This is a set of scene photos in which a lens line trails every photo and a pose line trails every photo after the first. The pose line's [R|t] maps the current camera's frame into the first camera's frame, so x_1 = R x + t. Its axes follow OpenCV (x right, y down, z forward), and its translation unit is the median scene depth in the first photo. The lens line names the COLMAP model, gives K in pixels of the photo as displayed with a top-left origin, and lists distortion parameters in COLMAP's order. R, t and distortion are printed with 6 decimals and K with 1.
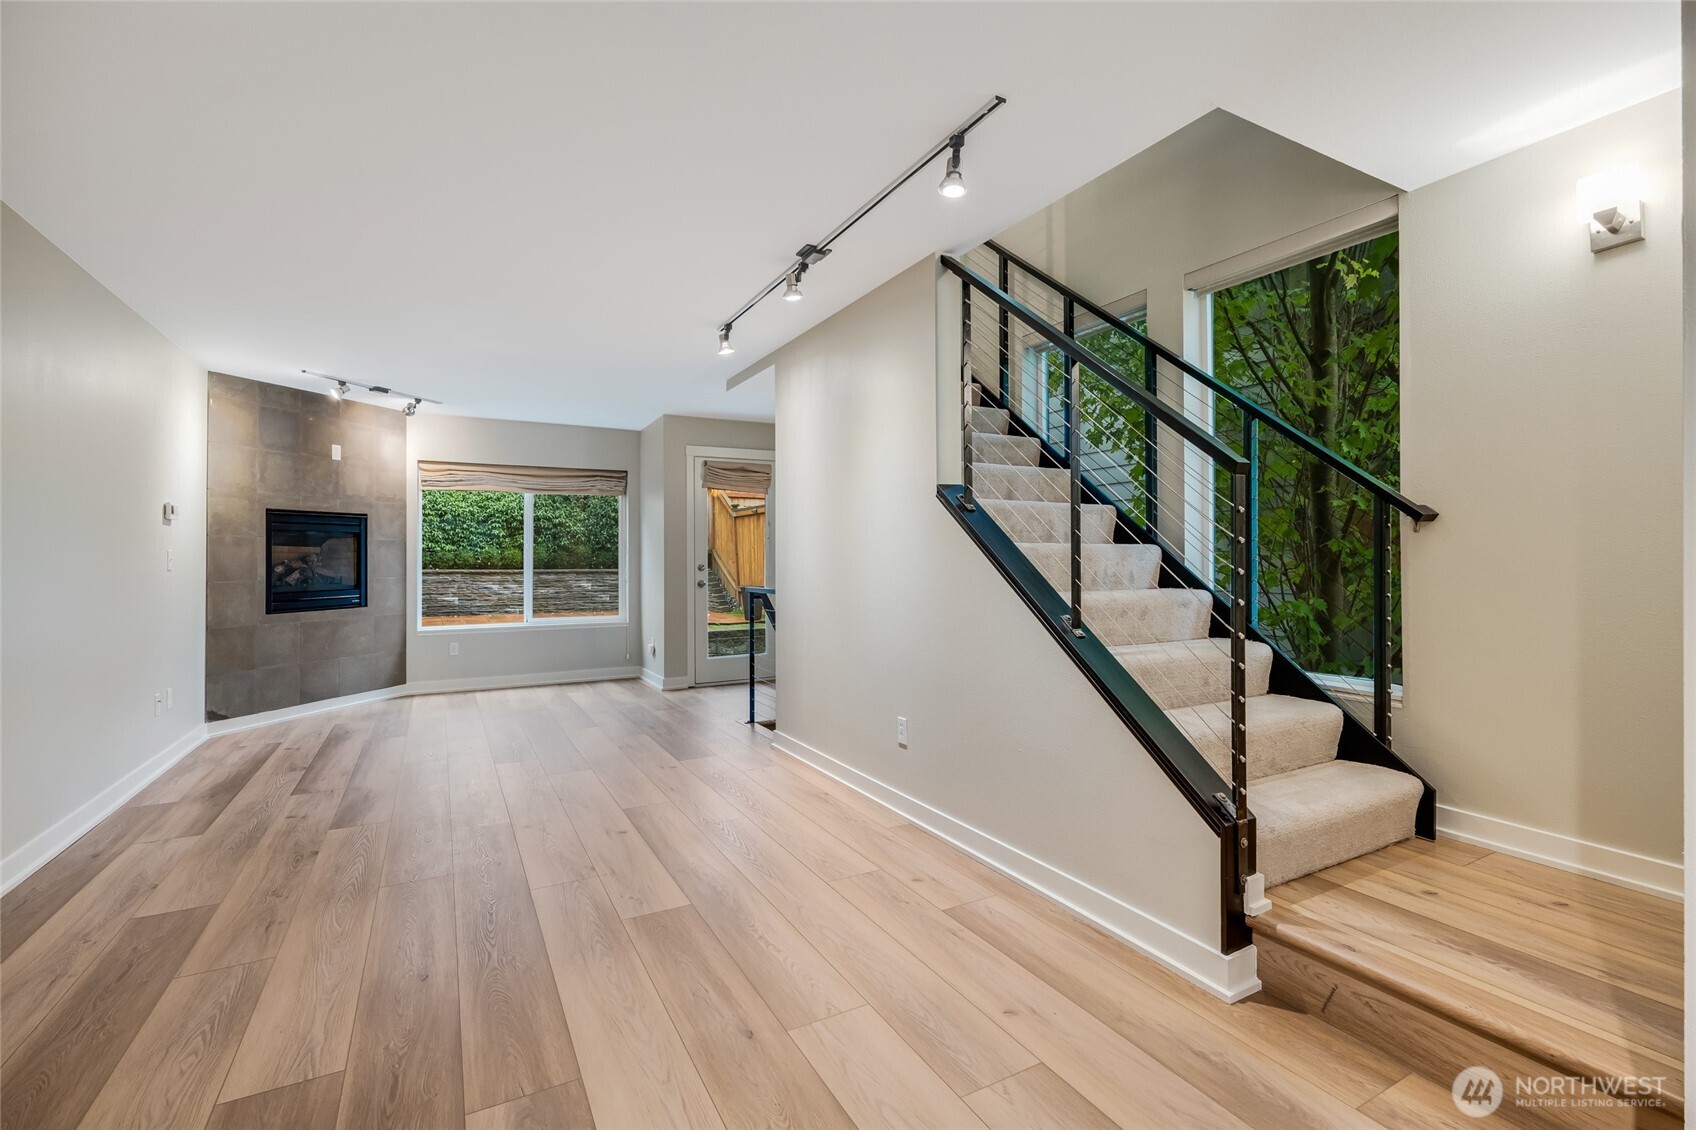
lens RADIAL K [[743.5, 0, 848.4], [0, 743.5, 554.3], [0, 0, 1]] dist [-0.003964, 0.000910]
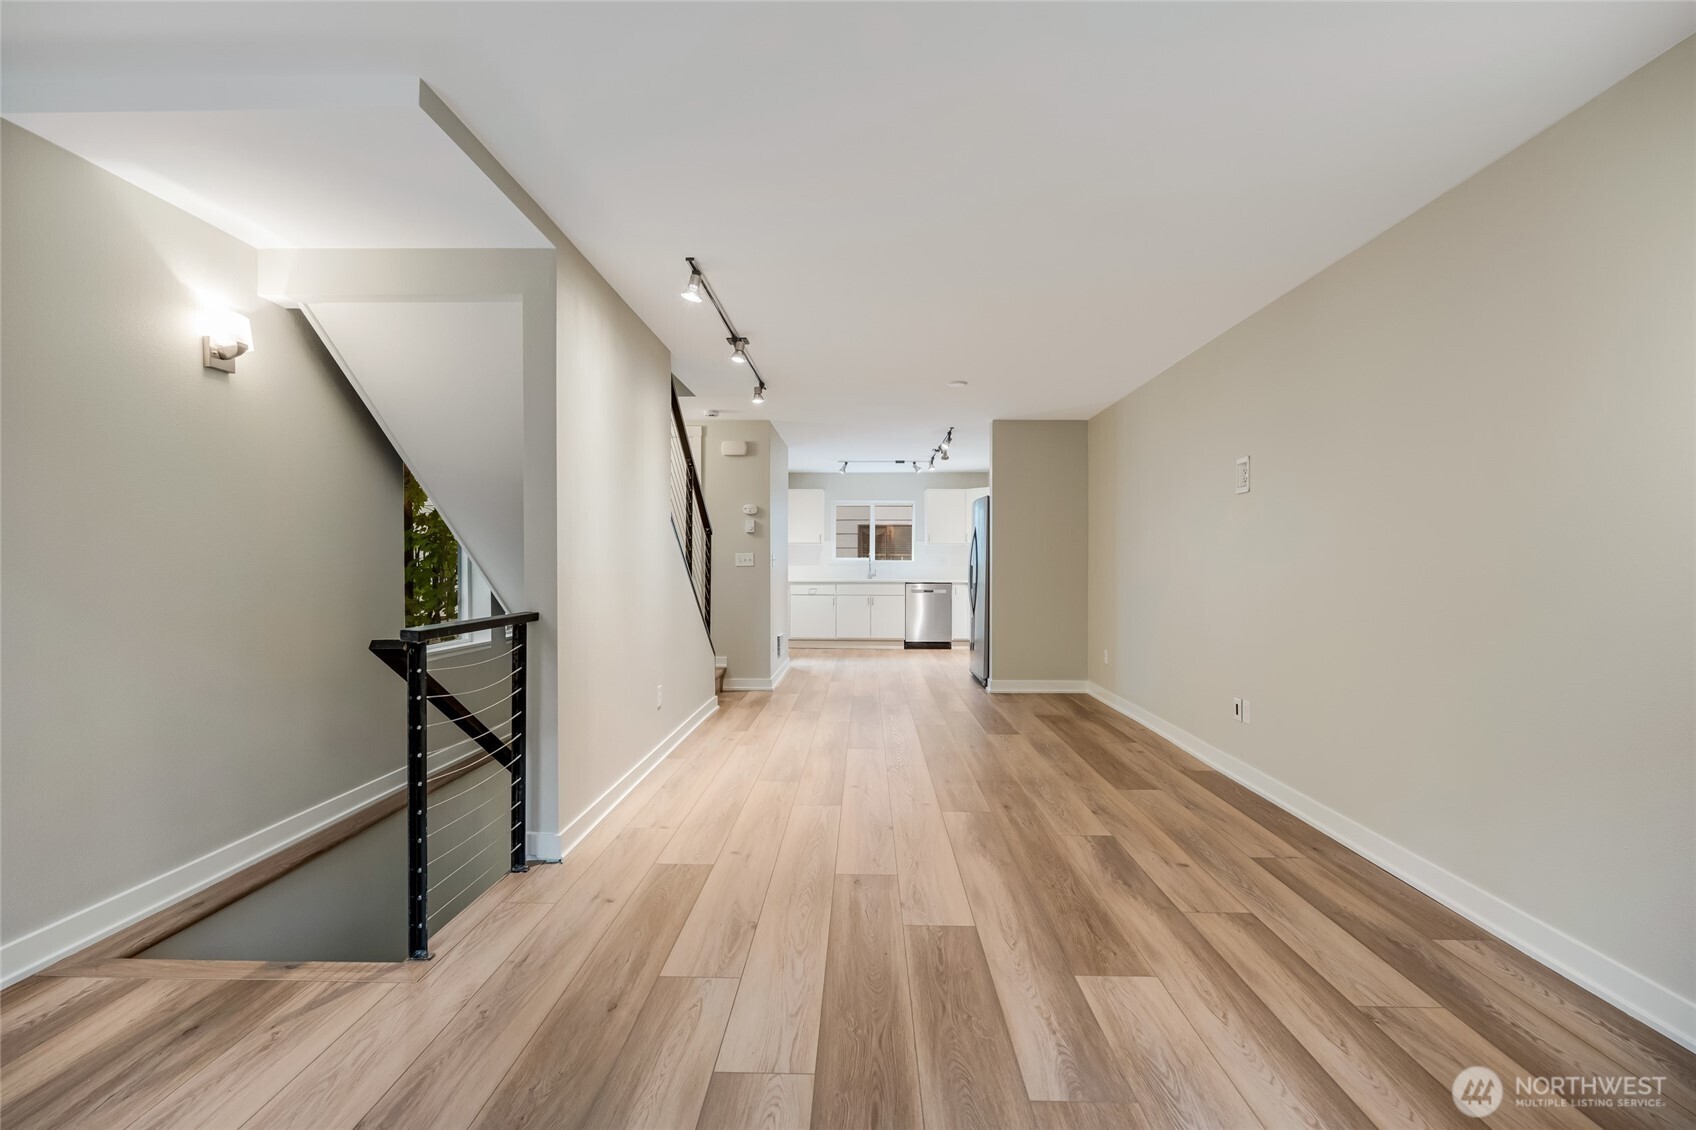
lens RADIAL K [[743.5, 0, 843.1], [0, 743.5, 566.2], [0, 0, 1]] dist [-0.003964, 0.000910]
pose [[-0.860118, 0.001459, 0.510094, -0.494810], [-0.000894, 0.999990, -0.004369, 0.010292], [-0.510095, -0.004214, -0.860108, 1.121842]]
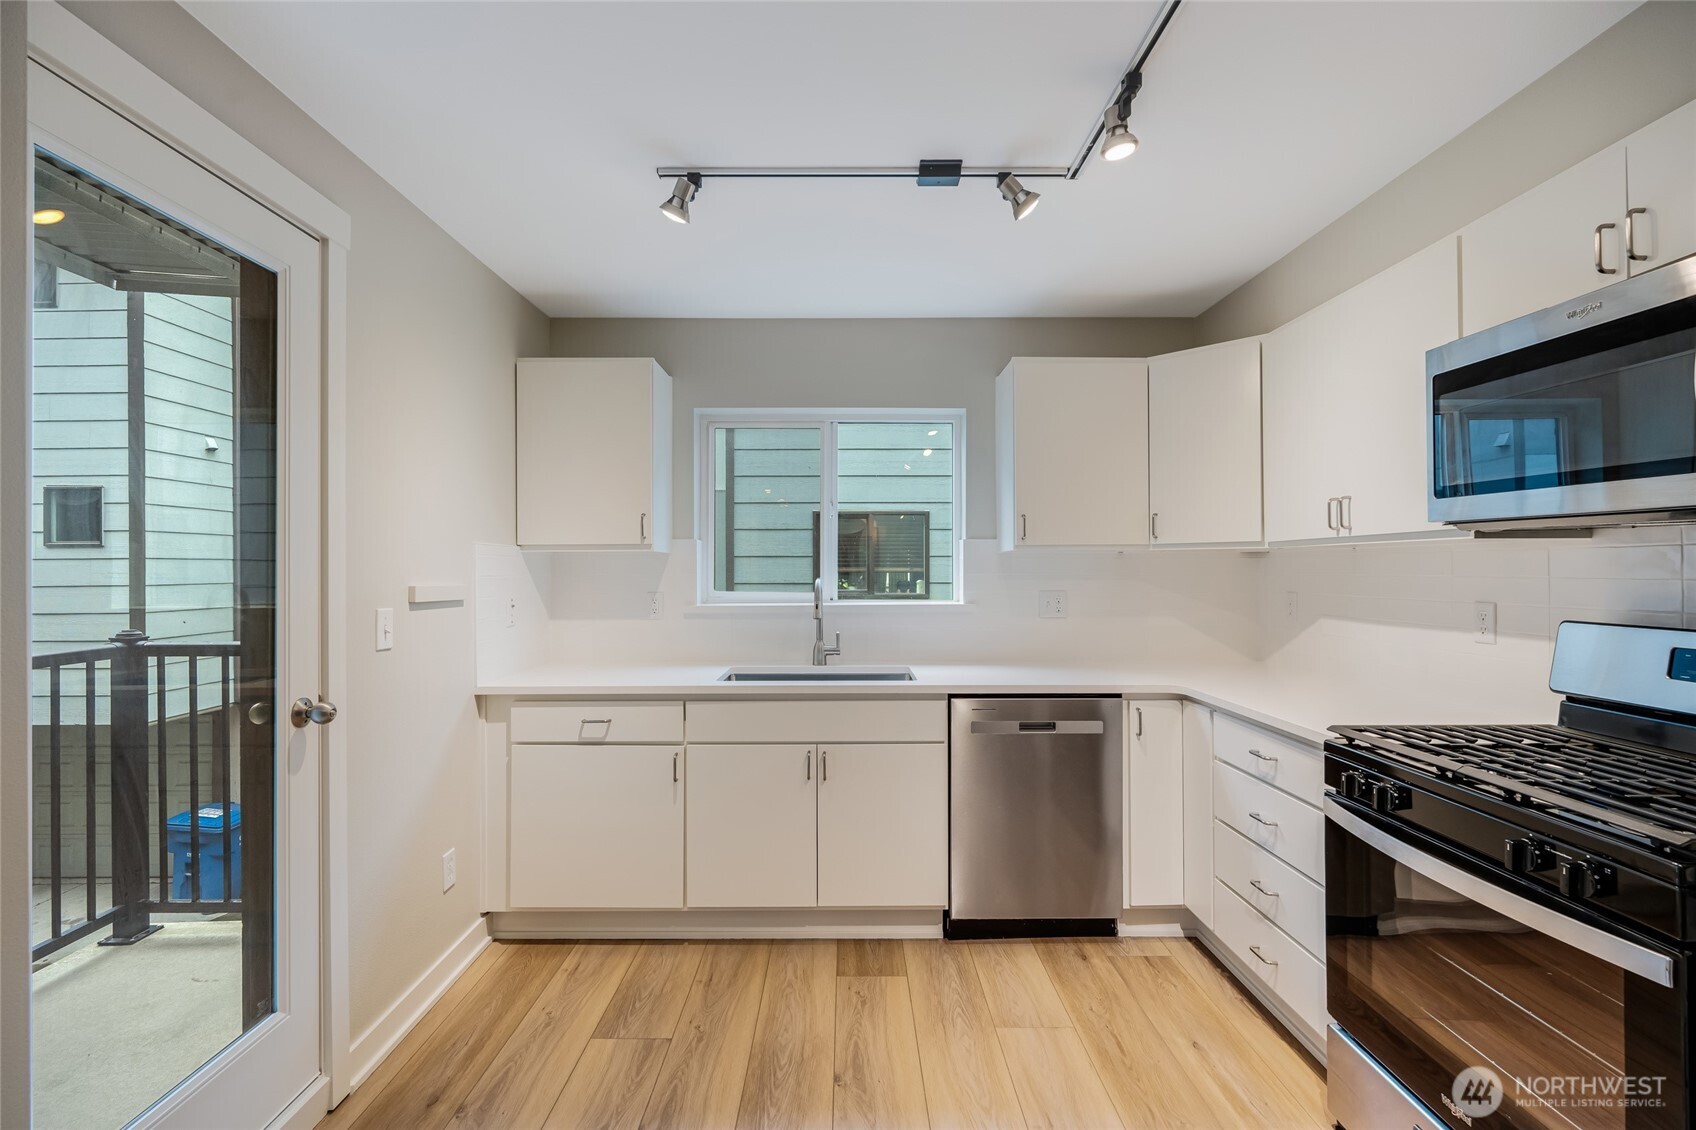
lens RADIAL K [[743.5, 0, 846.4], [0, 743.5, 563.1], [0, 0, 1]] dist [-0.003964, 0.000910]
pose [[-0.866540, 0.009350, 0.499020, -0.356550], [0.007414, 0.999955, -0.005862, -0.001244], [-0.499053, -0.001380, -0.866571, 0.852326]]
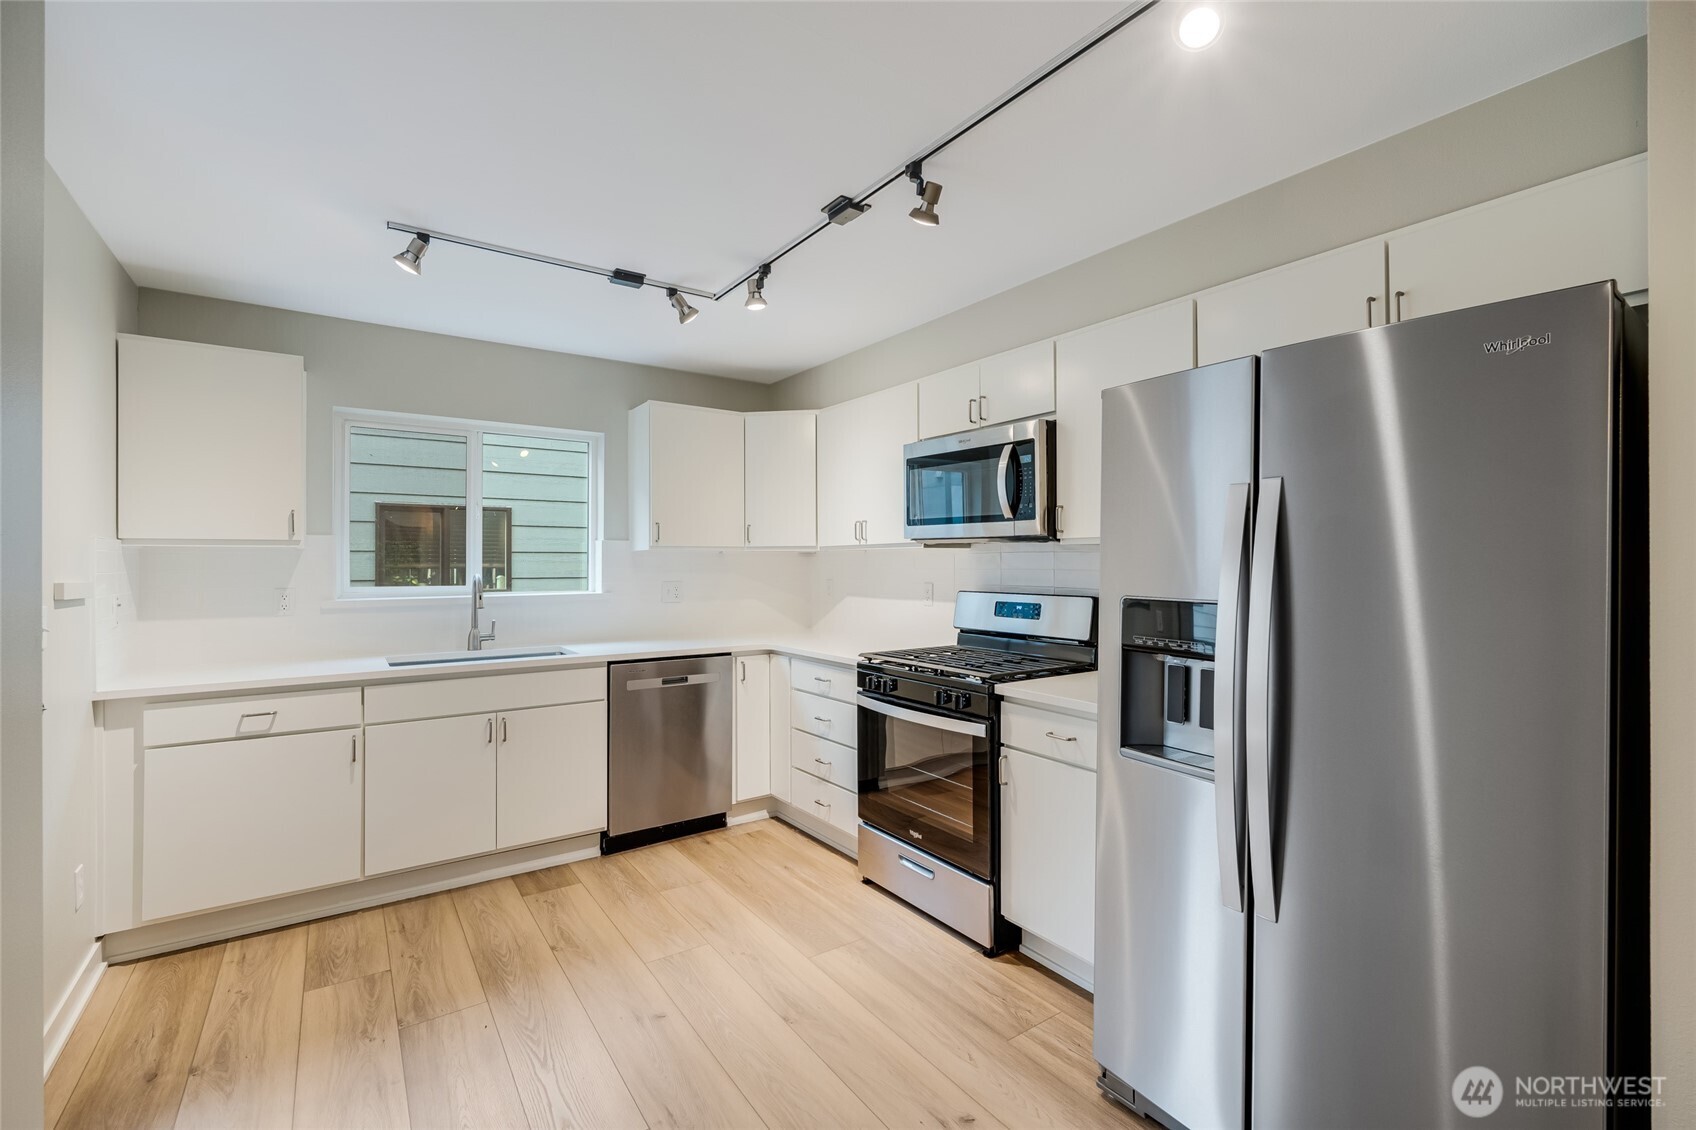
lens RADIAL K [[743.5, 0, 852.0], [0, 743.5, 559.9], [0, 0, 1]] dist [-0.003964, 0.000910]
pose [[-0.996631, 0.005790, -0.081814, -0.349340], [0.005829, 0.999983, -0.000236, -0.001454], [0.081811, -0.000713, -0.996648, 0.893592]]
